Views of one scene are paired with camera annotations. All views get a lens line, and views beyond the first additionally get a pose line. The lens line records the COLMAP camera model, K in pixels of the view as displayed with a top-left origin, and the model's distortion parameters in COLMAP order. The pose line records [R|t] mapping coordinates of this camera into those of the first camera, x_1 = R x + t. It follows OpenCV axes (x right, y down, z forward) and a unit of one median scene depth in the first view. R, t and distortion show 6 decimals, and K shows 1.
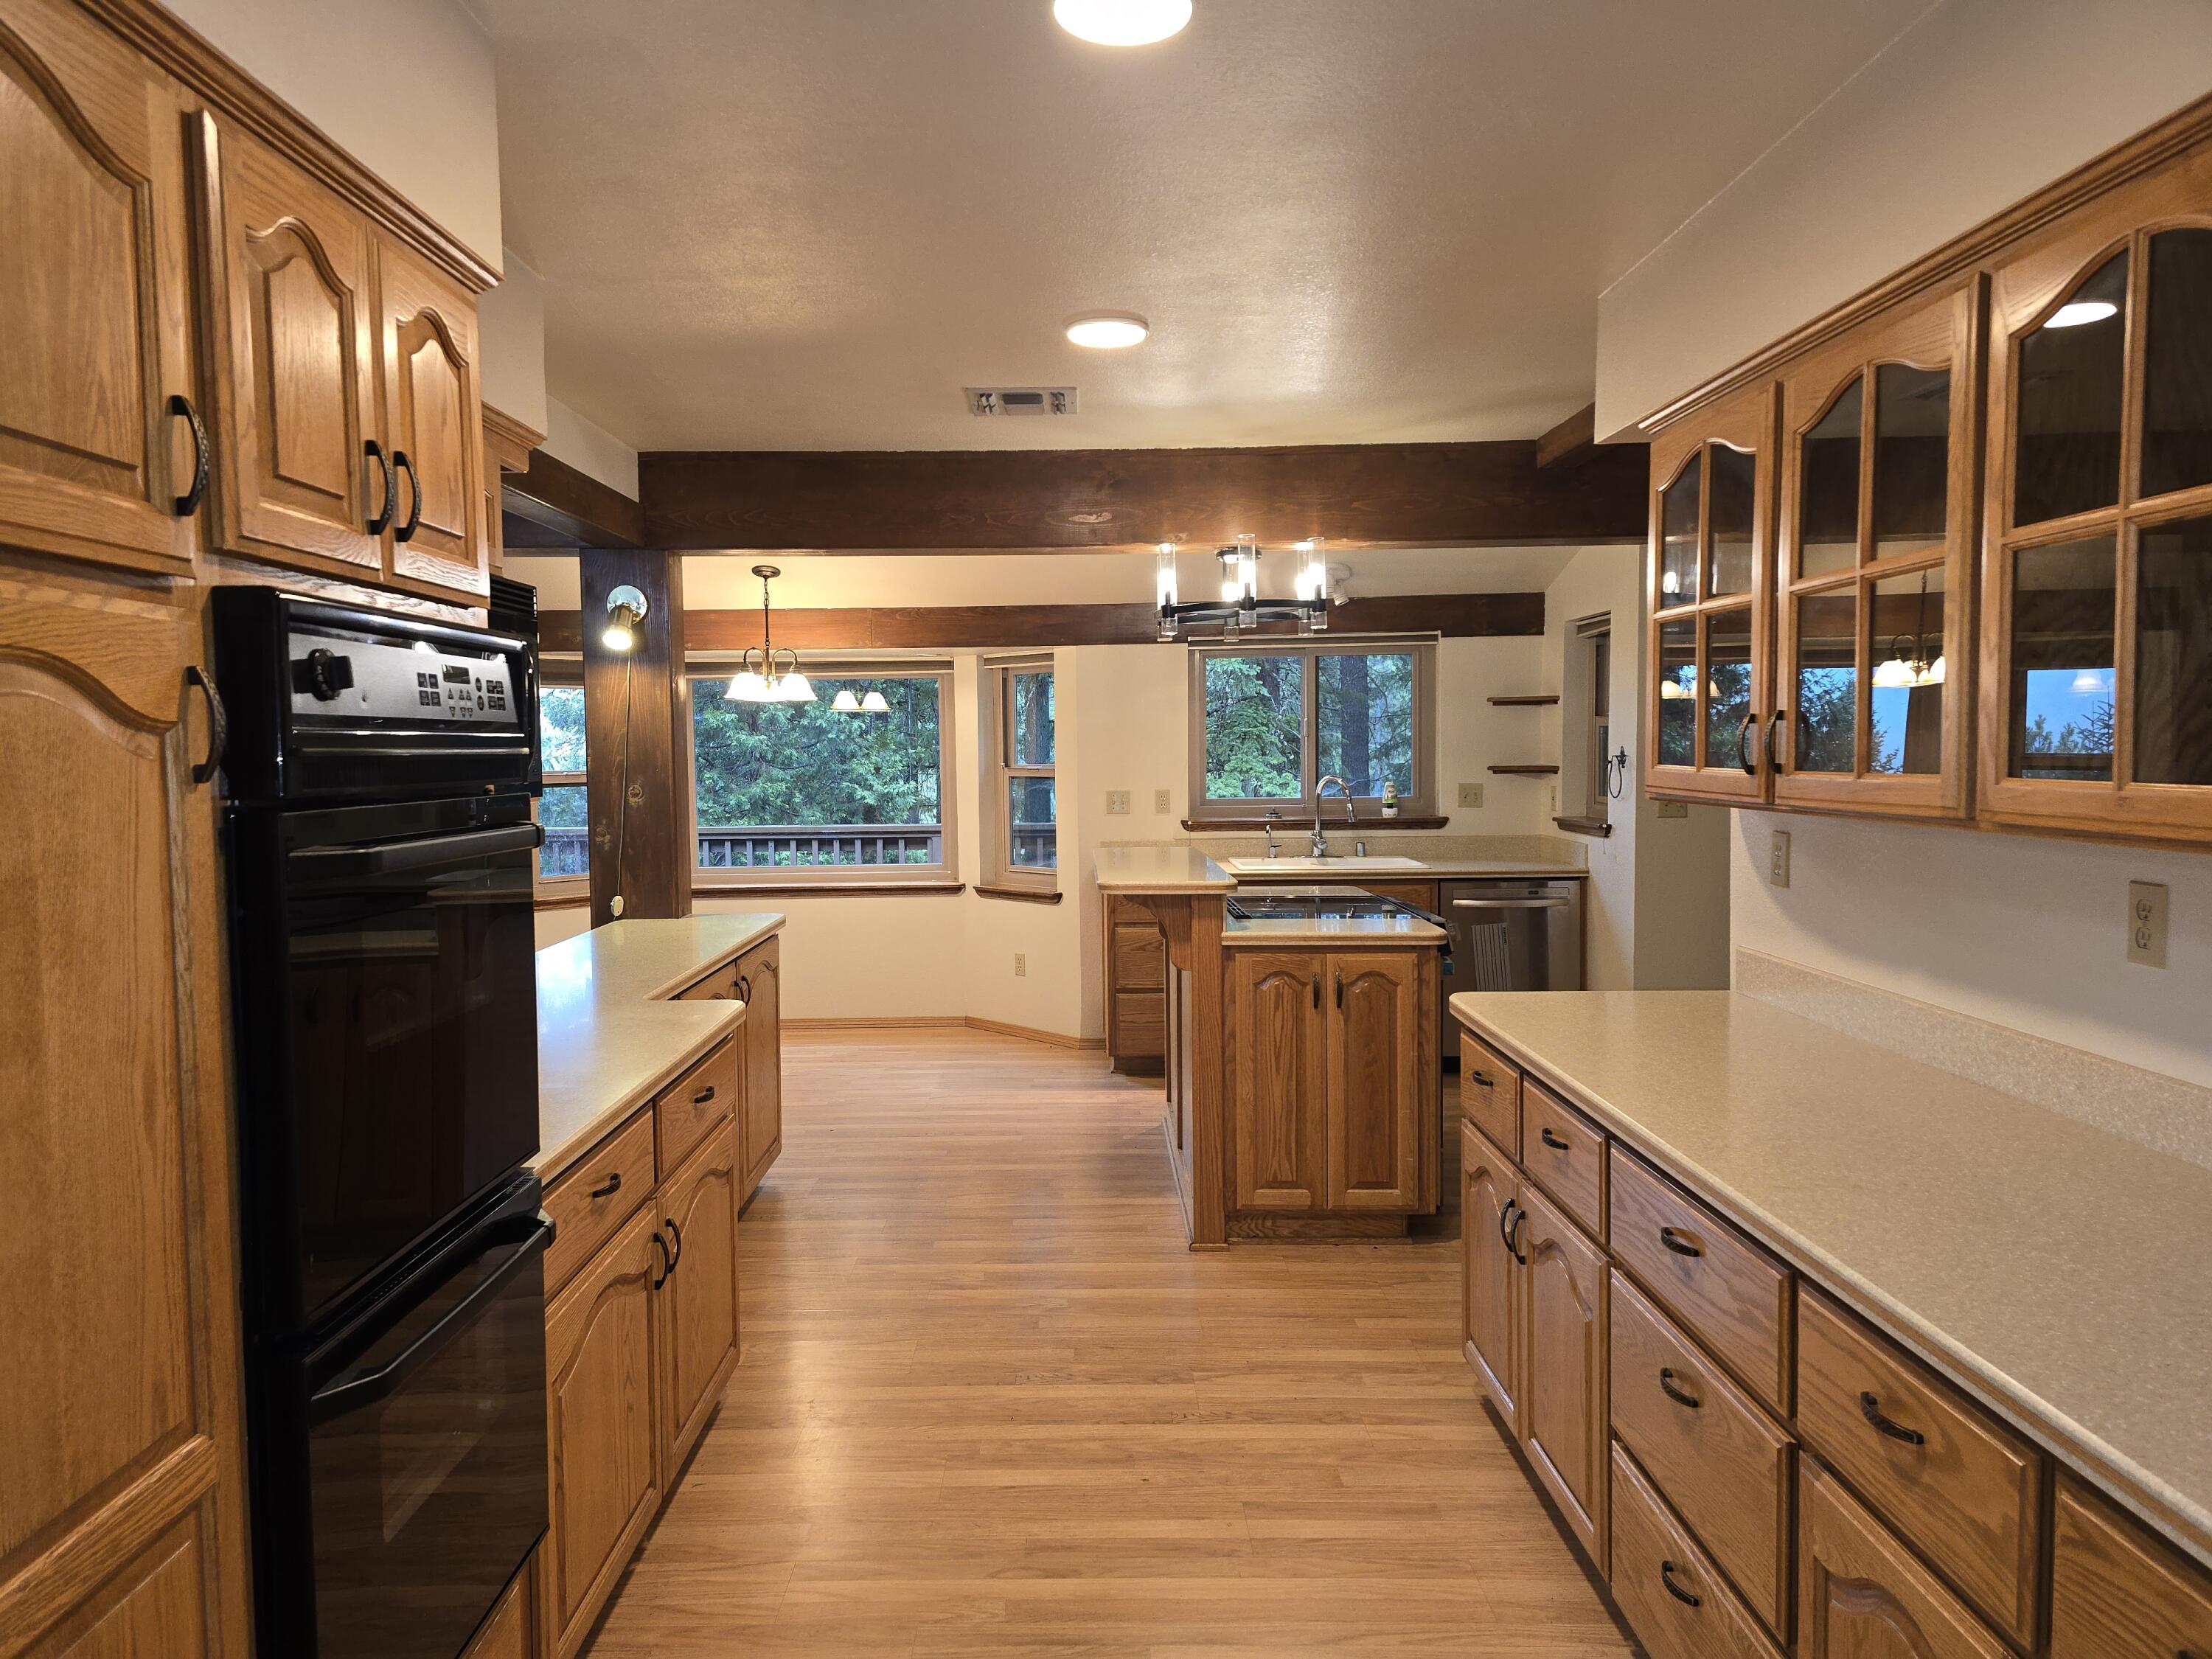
lens RADIAL K [[1482.1, 0, 1106.6], [0, 1482.1, 832.7], [0, 0, 1]] dist [0.038347, -0.032533]
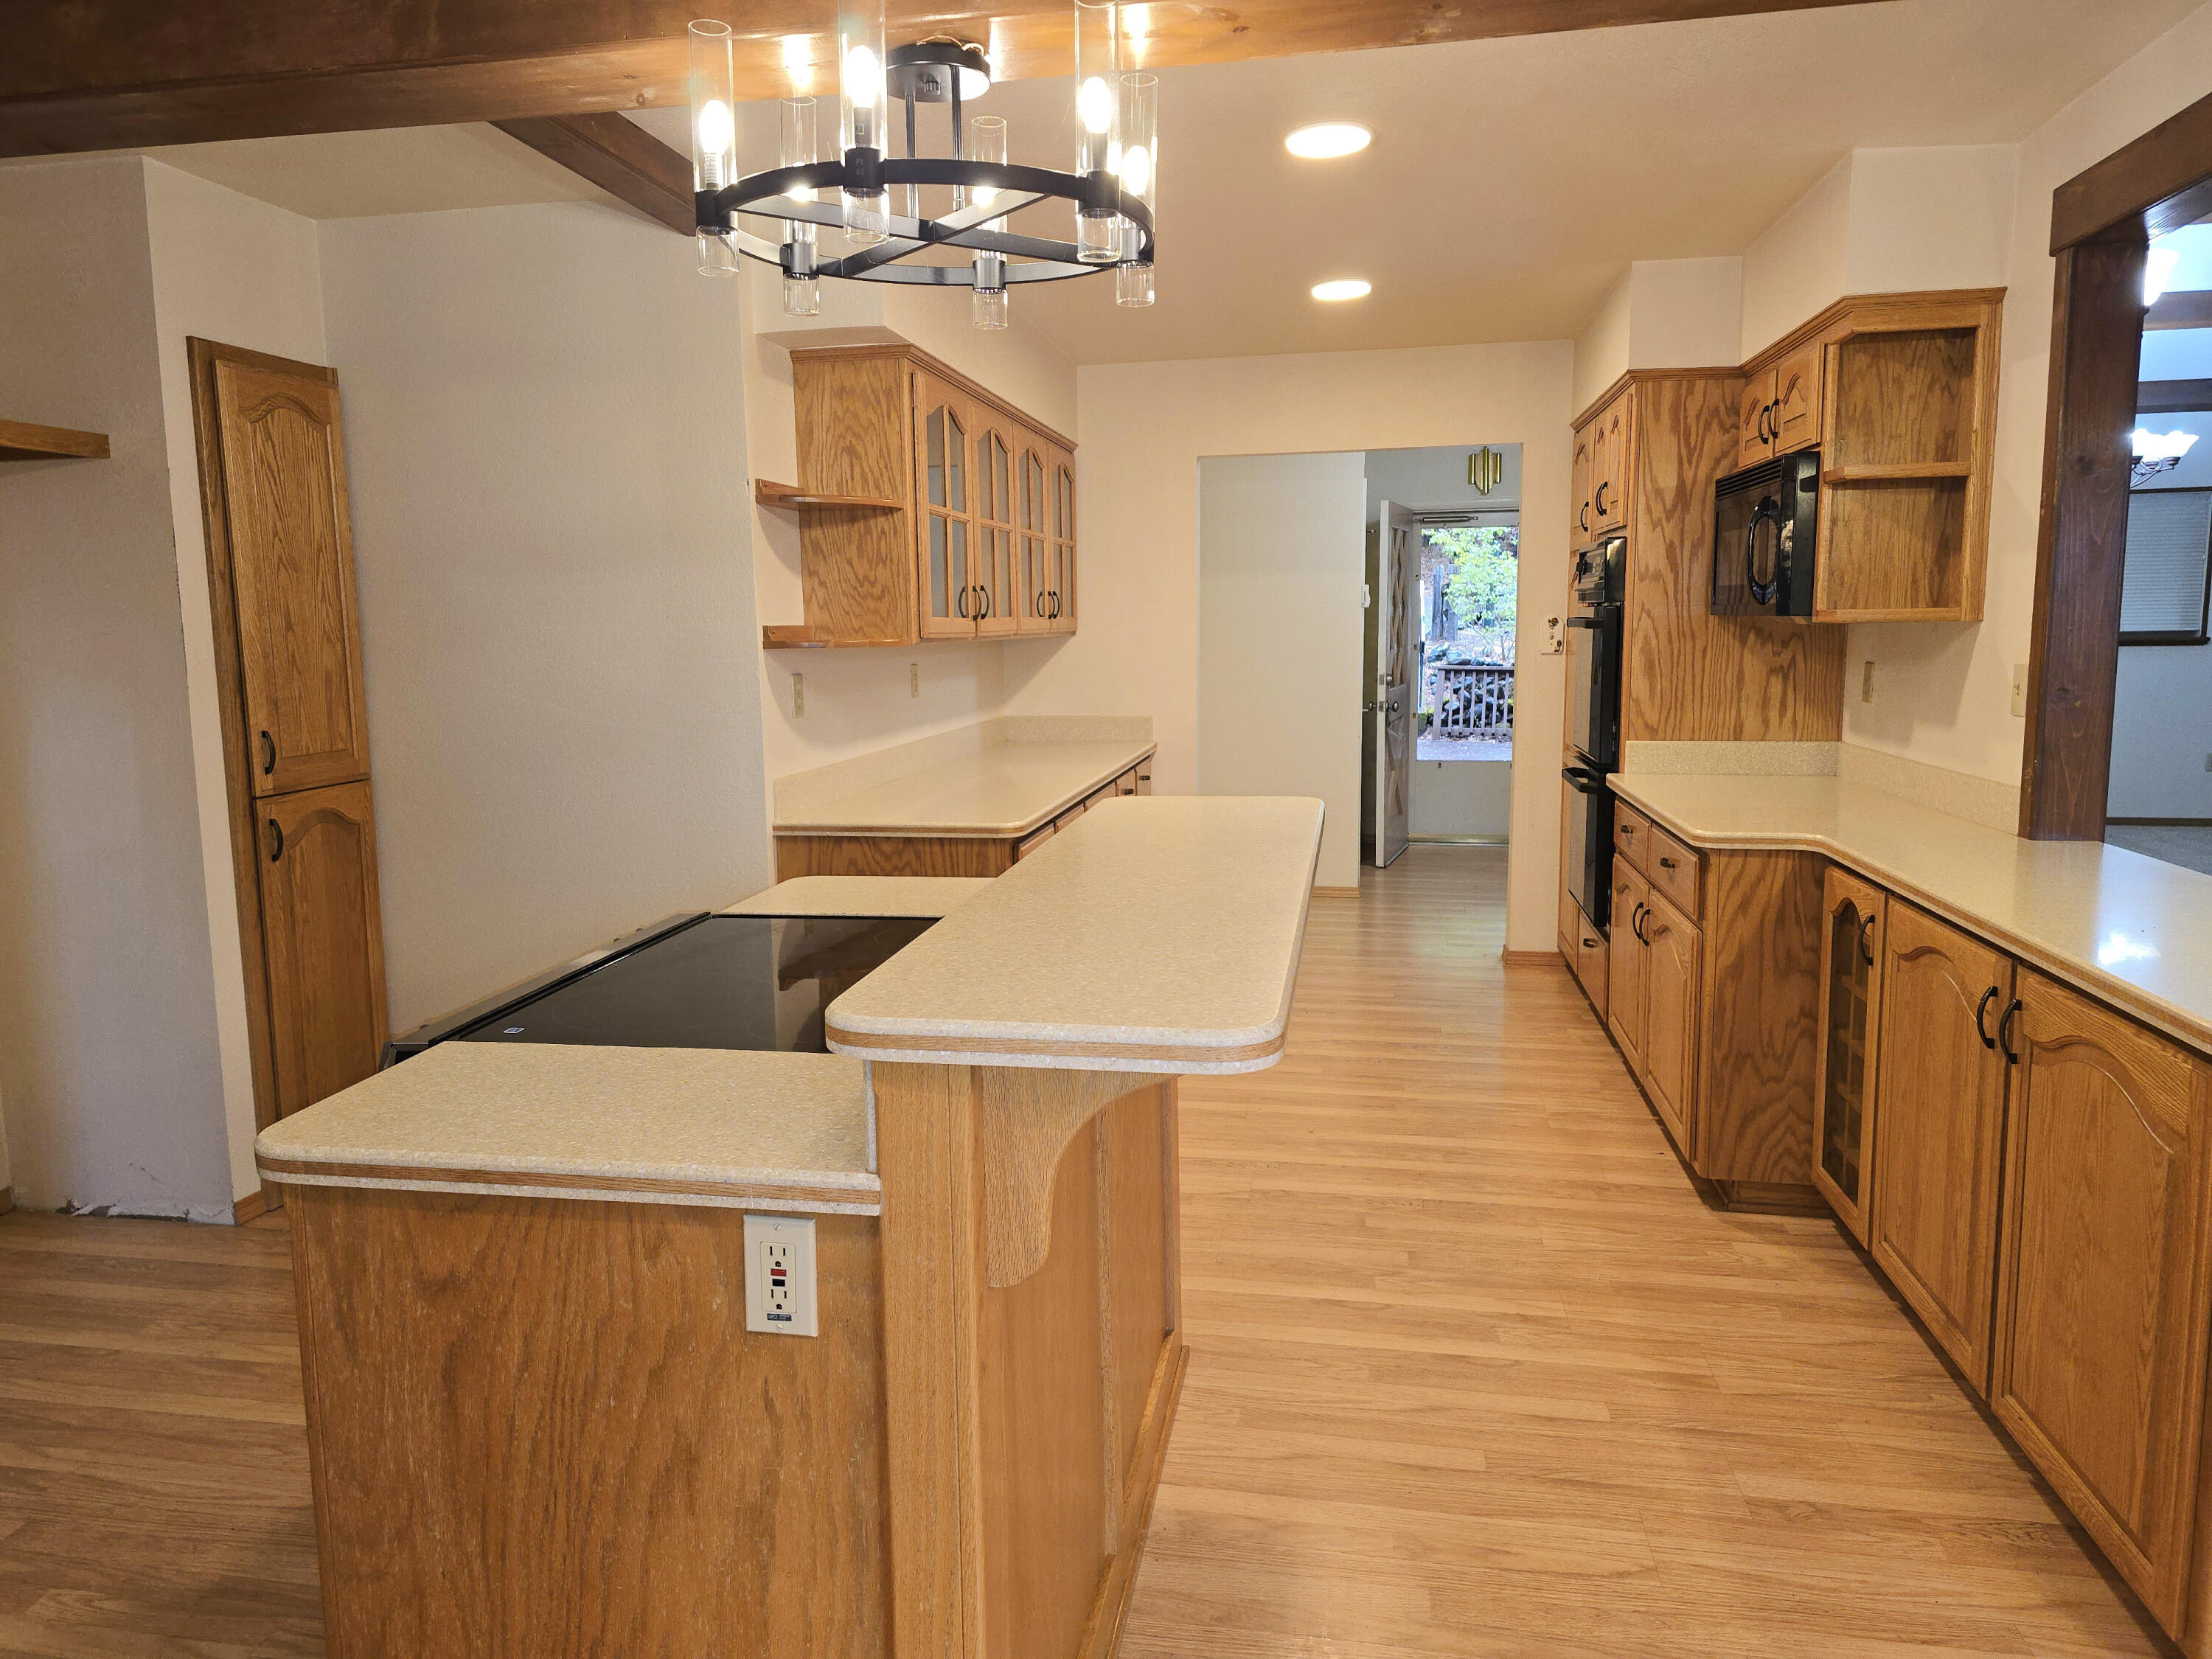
lens RADIAL K [[1482.1, 0, 1094.9], [0, 1482.1, 821.7], [0, 0, 1]] dist [0.038347, -0.032533]
pose [[-0.980505, 0.004318, 0.196445, -0.042745], [0.041809, 0.981450, 0.187105, -0.094653], [-0.191993, 0.191671, -0.962497, 2.020903]]
